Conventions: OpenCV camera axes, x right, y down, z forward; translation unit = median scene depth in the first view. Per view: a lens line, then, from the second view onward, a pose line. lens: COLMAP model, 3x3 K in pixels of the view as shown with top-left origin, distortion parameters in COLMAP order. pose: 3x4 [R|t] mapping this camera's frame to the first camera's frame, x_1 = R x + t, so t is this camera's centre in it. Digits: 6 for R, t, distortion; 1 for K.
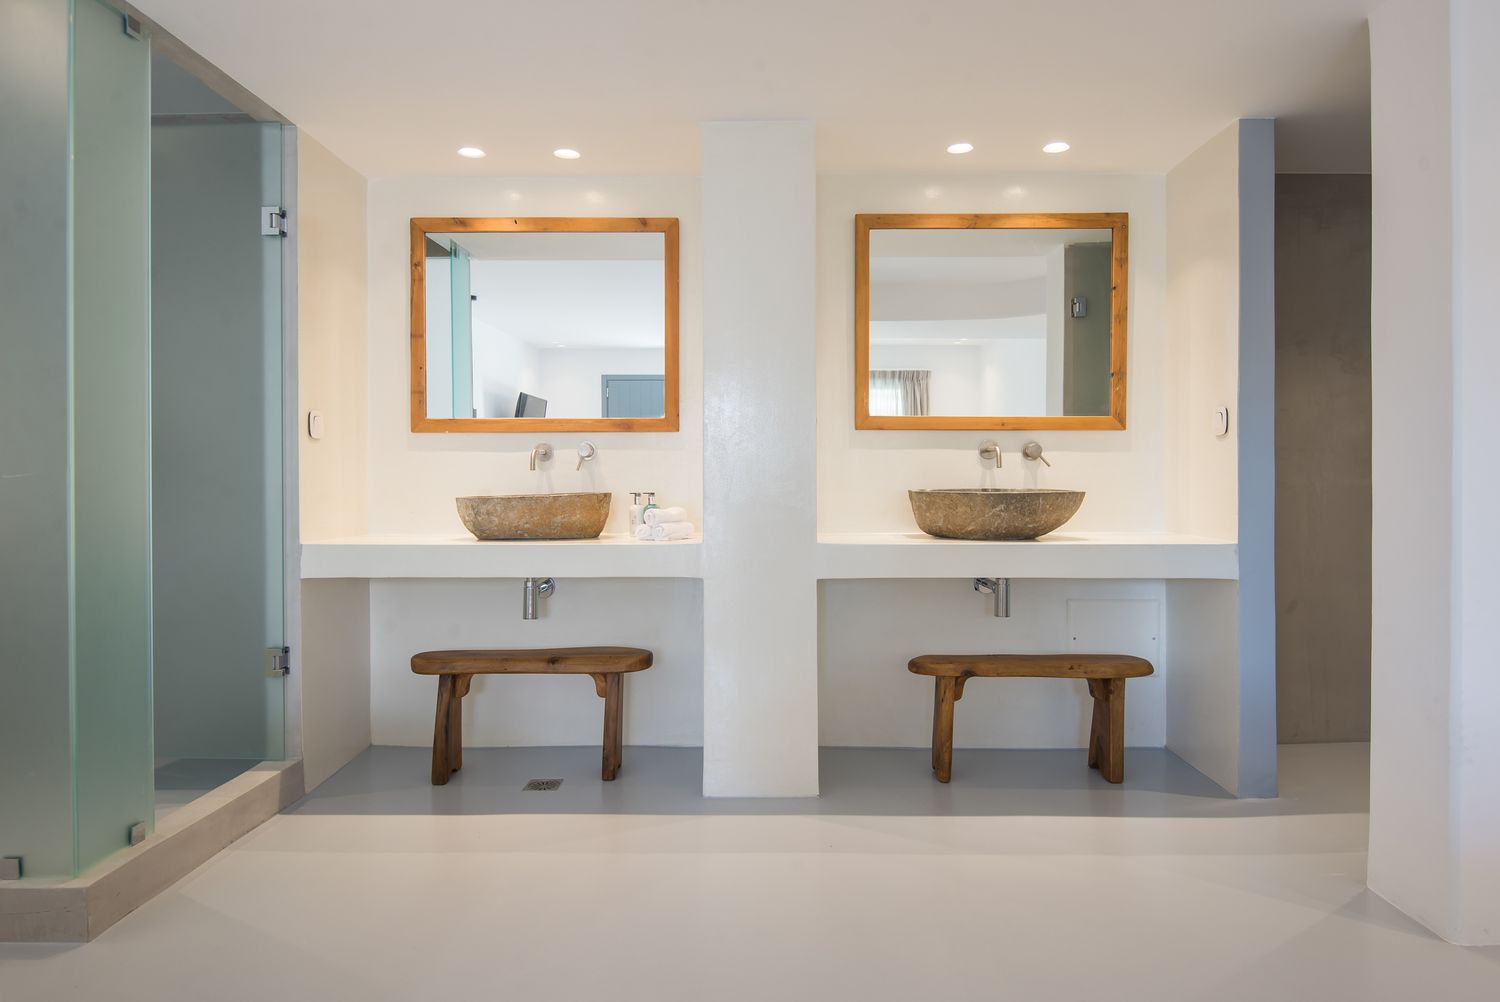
lens RADIAL K [[950.5, 0, 750.0], [0, 950.5, 488.2], [0, 0, 1]] dist [0.008912, -0.005881]
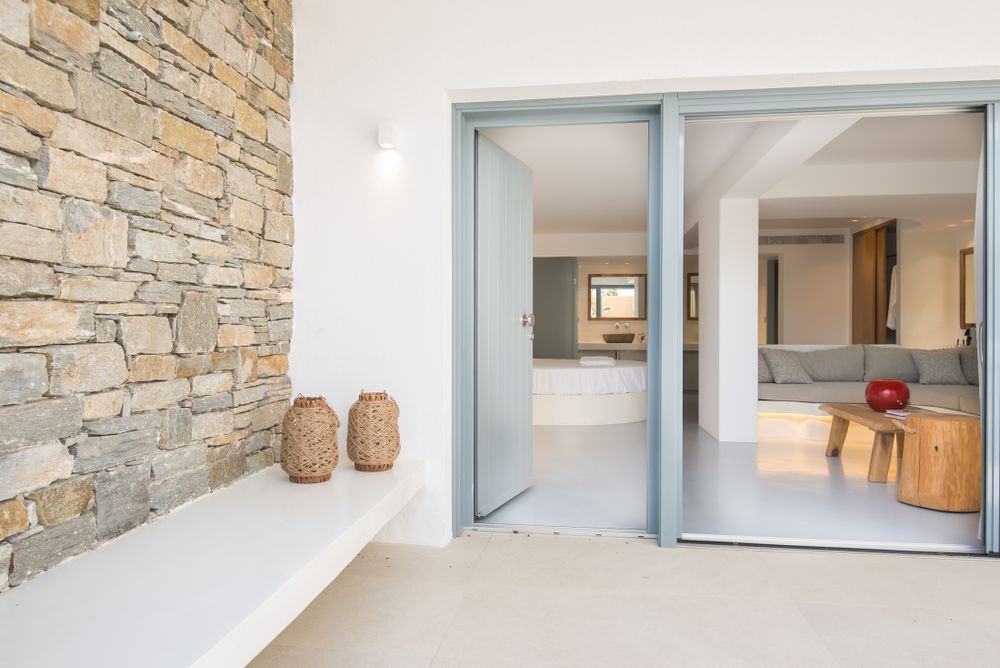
lens RADIAL K [[685.6, 0, 498.4], [0, 685.6, 332.7], [0, 0, 1]] dist [0.001415, 0.000128]
pose [[0.995152, 0.001757, -0.098329, -0.505074], [-0.001956, 0.999996, -0.001925, 0.007909], [0.098325, 0.002108, 0.995152, -2.602301]]
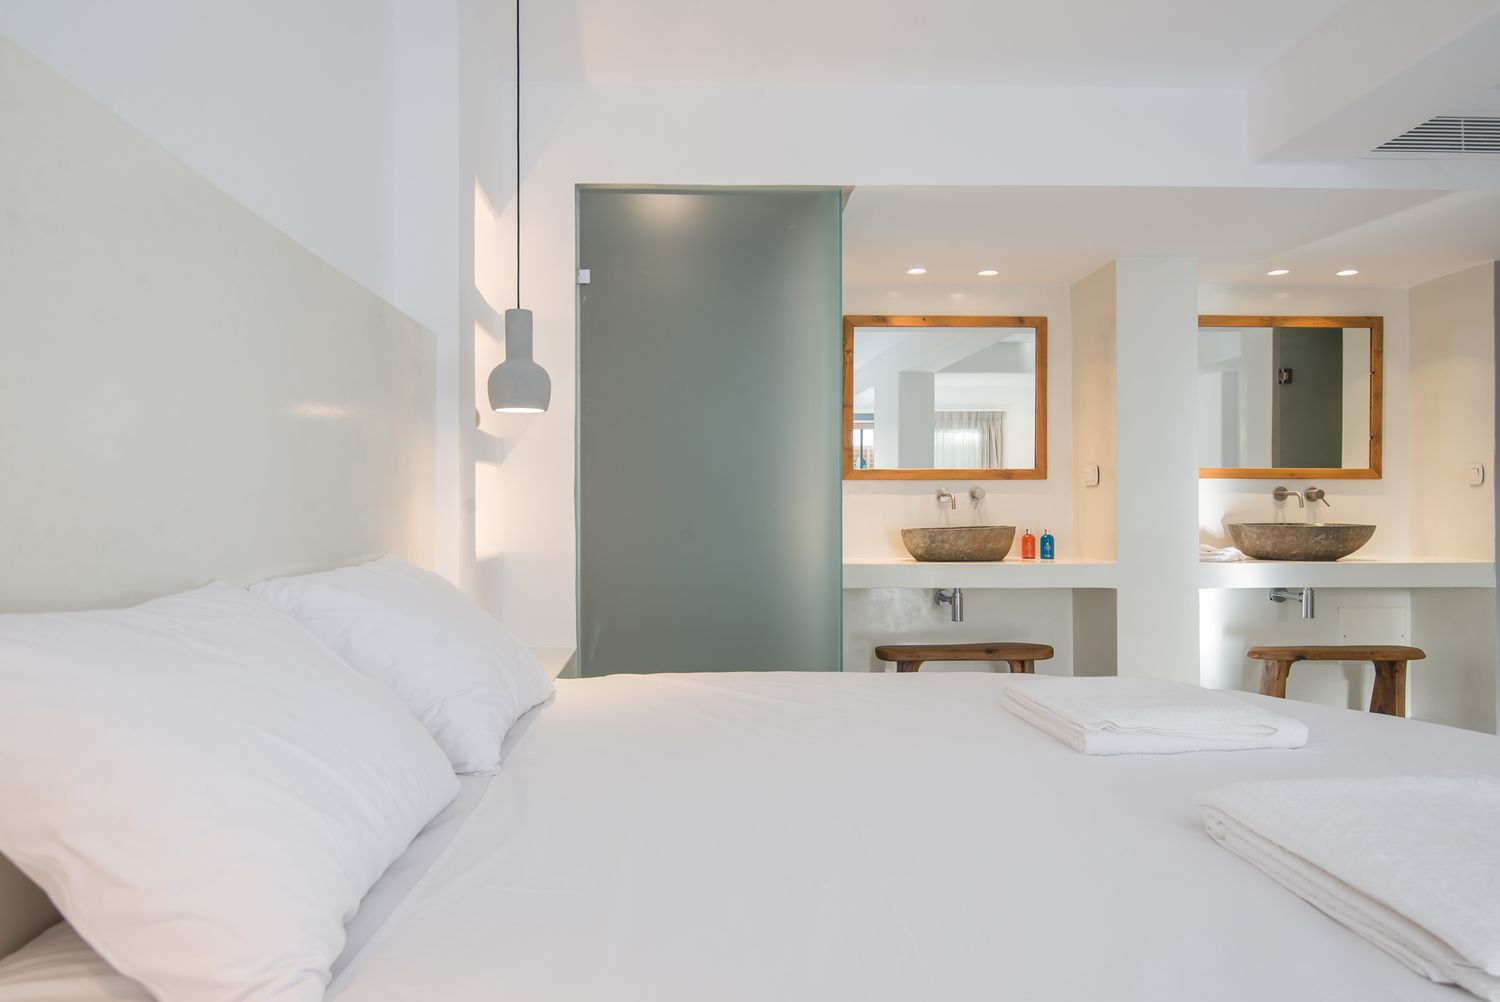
lens RADIAL K [[992.4, 0, 714.1], [0, 992.4, 511.0], [0, 0, 1]] dist [0.005553, -0.018284]
pose [[0.999405, 0.000412, 0.034500, -0.636492], [-0.000065, 0.999949, -0.010065, -0.002289], [-0.034503, 0.010056, 0.999354, -0.385005]]
